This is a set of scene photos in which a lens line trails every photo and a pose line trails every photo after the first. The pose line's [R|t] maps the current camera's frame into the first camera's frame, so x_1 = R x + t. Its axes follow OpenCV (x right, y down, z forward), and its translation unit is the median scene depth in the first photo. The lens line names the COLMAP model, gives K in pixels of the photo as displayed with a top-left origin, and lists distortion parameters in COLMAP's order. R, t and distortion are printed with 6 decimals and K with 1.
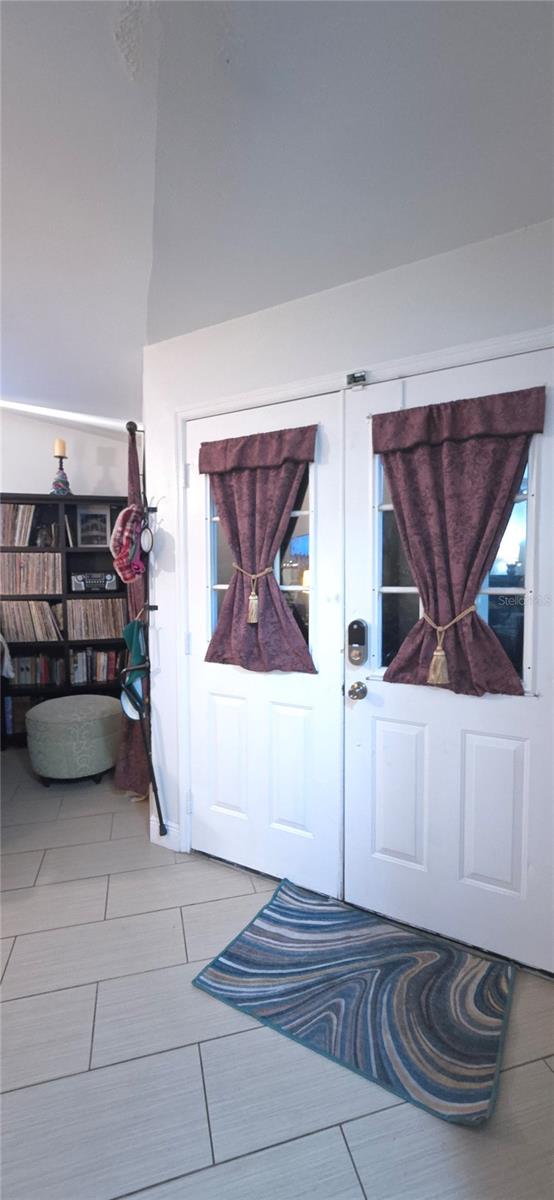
lens RADIAL K [[492.2, 0, 273.0], [0, 492.2, 601.4], [0, 0, 1]] dist [-0.002263, 0.000095]
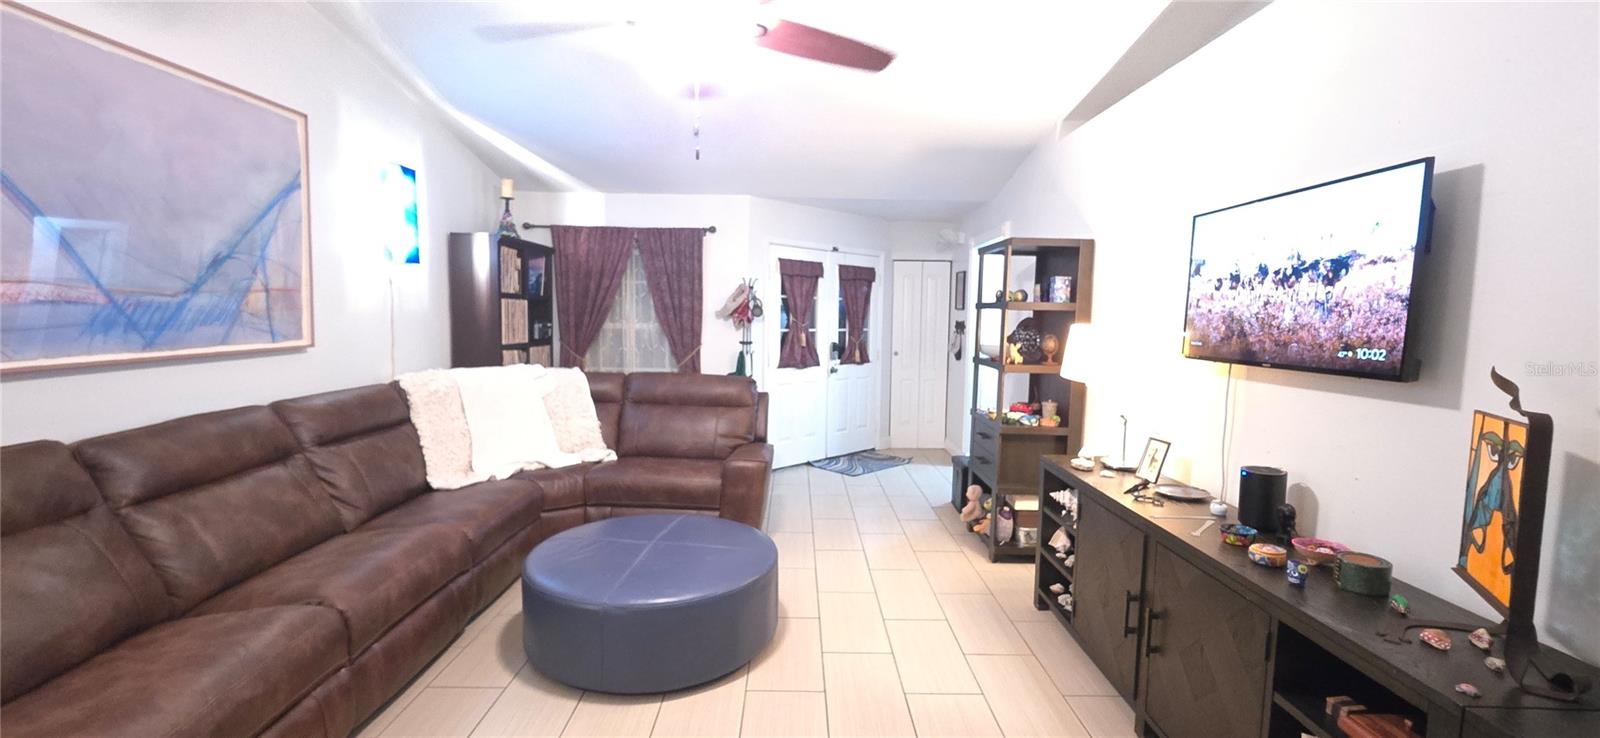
lens RADIAL K [[656.3, 0, 799.8], [0, 656.3, 372.1], [0, 0, 1]] dist [-0.002263, 0.000095]
pose [[0.270223, -0.067929, 0.960398, -2.953852], [0.044576, 0.997321, 0.057999, -0.012256], [-0.961765, 0.027139, 0.272528, 0.227514]]
